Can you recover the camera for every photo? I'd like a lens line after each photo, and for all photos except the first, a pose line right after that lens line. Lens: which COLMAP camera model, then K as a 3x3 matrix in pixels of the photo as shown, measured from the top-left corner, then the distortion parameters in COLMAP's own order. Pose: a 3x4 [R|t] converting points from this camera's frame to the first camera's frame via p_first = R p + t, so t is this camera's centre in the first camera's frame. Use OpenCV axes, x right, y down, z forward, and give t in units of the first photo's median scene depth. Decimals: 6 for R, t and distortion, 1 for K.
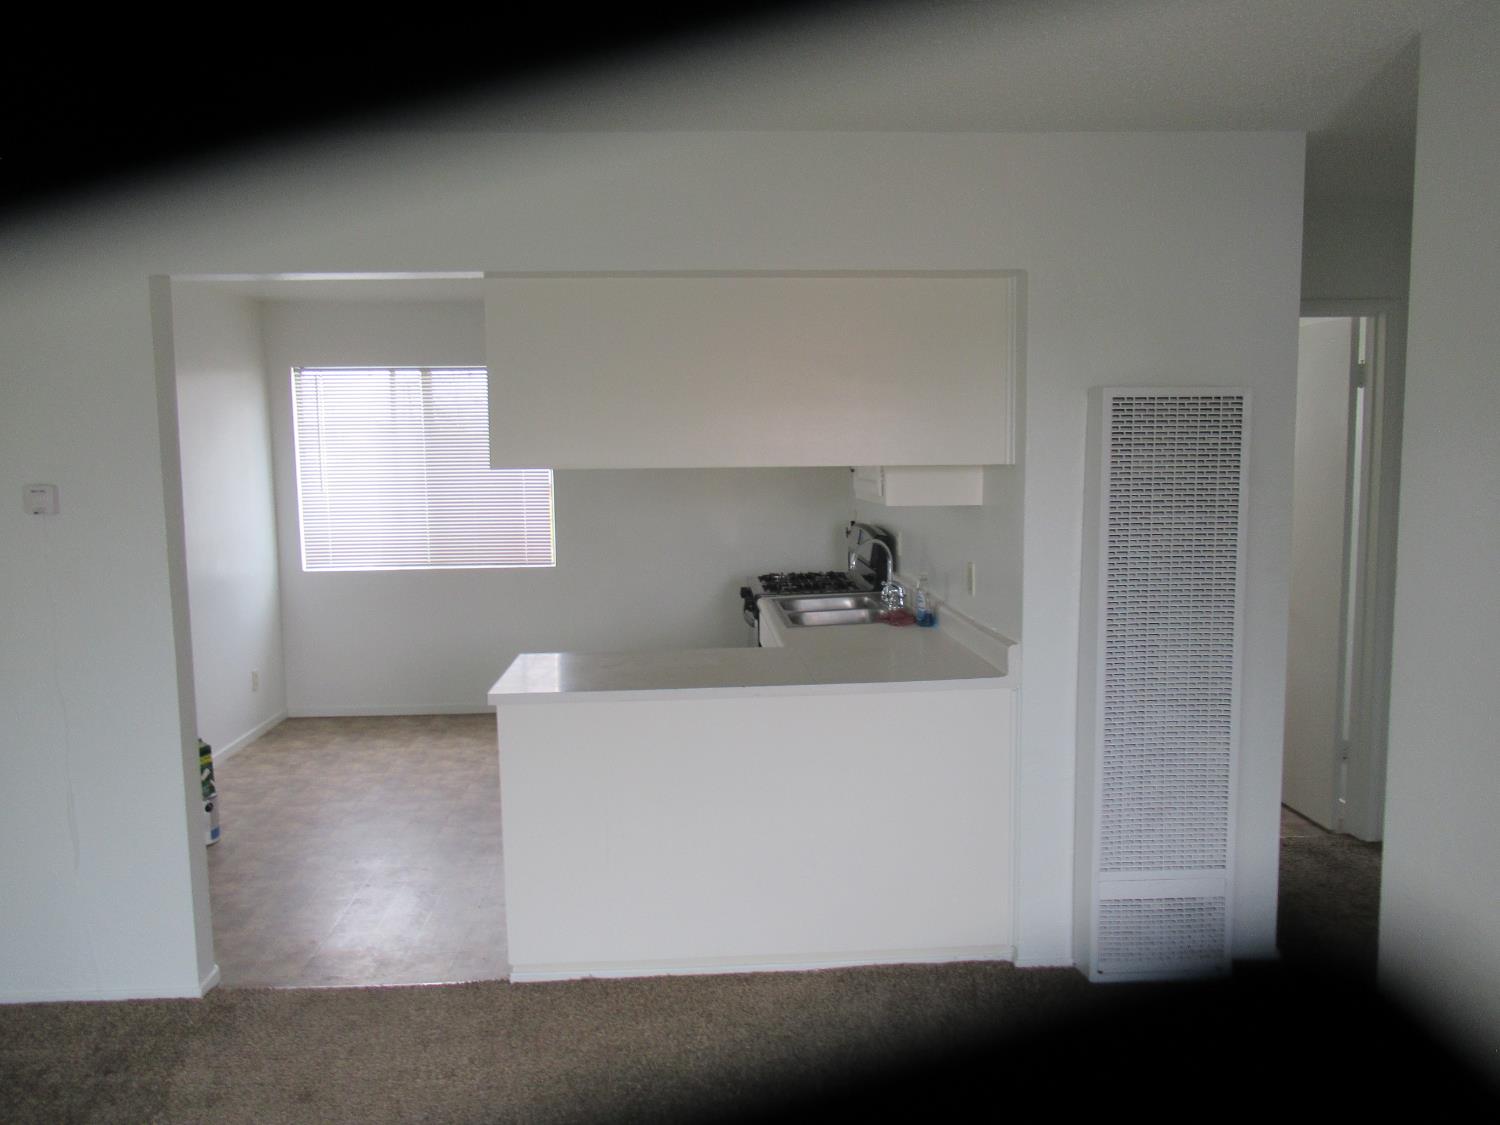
lens RADIAL K [[1112.2, 0, 748.8], [0, 1112.2, 564.3], [0, 0, 1]] dist [-0.010800, -0.000351]
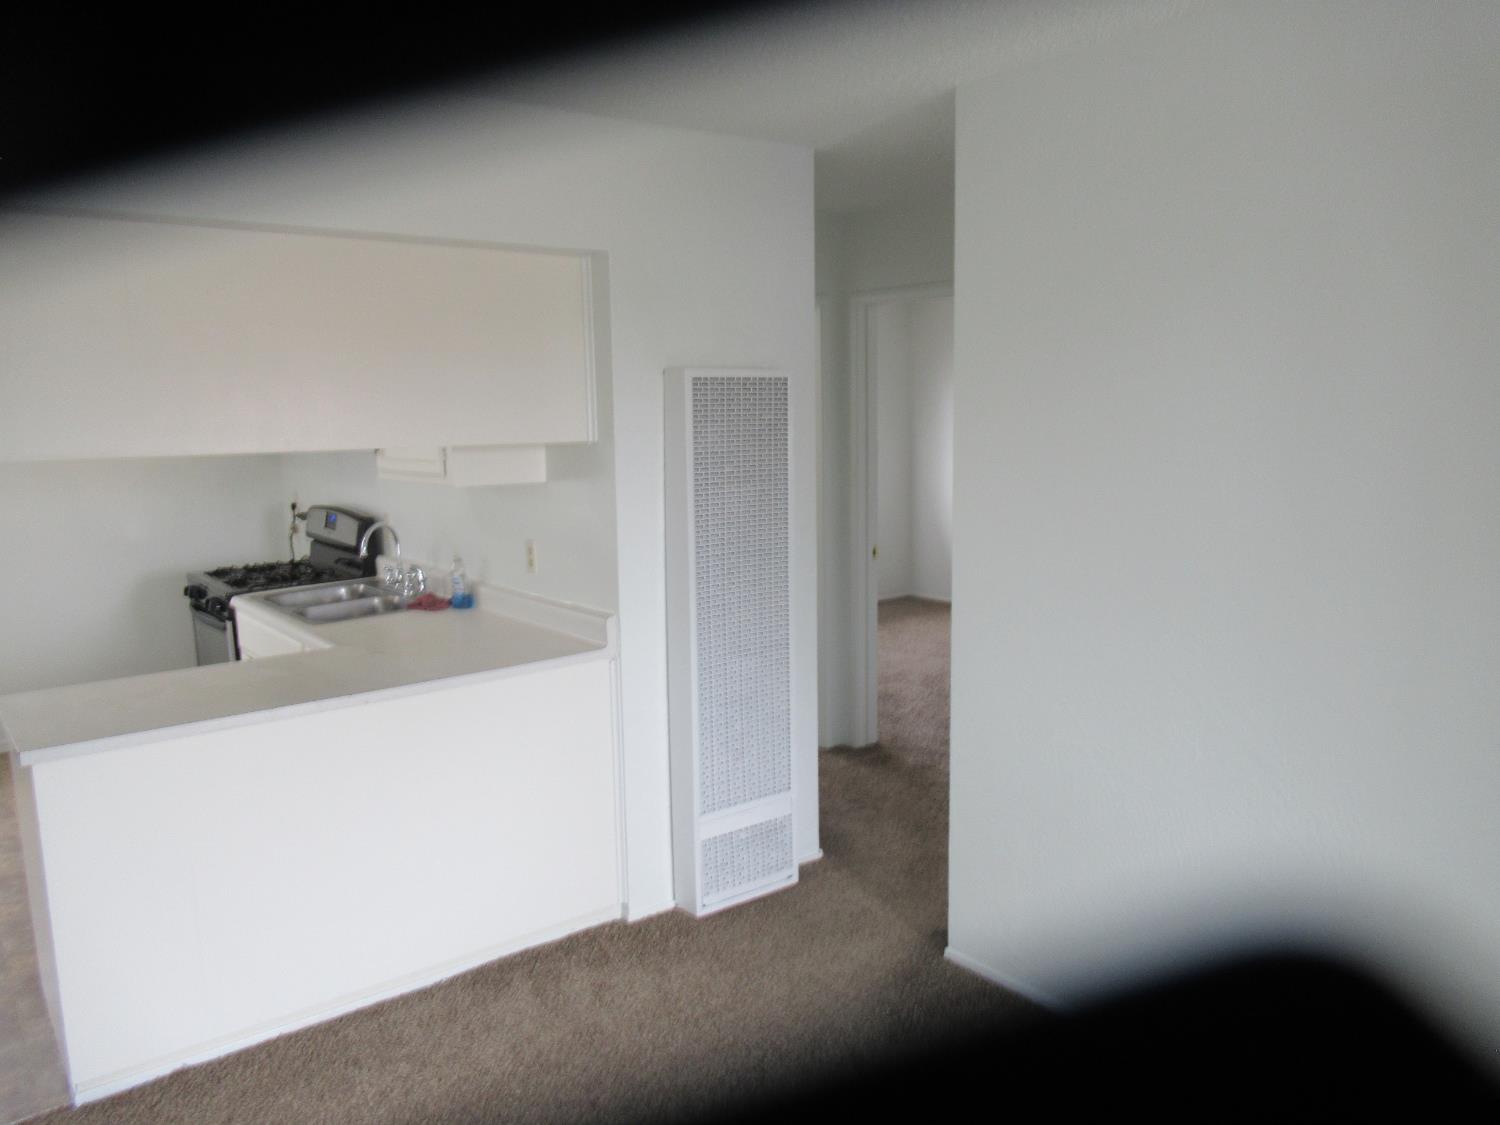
lens RADIAL K [[1112.2, 0, 748.8], [0, 1112.2, 564.3], [0, 0, 1]] dist [-0.010800, -0.000351]
pose [[0.816969, -0.080979, 0.570967, -0.237641], [0.065131, 0.996713, 0.048169, -0.016894], [-0.572991, -0.002165, 0.819559, 0.076200]]
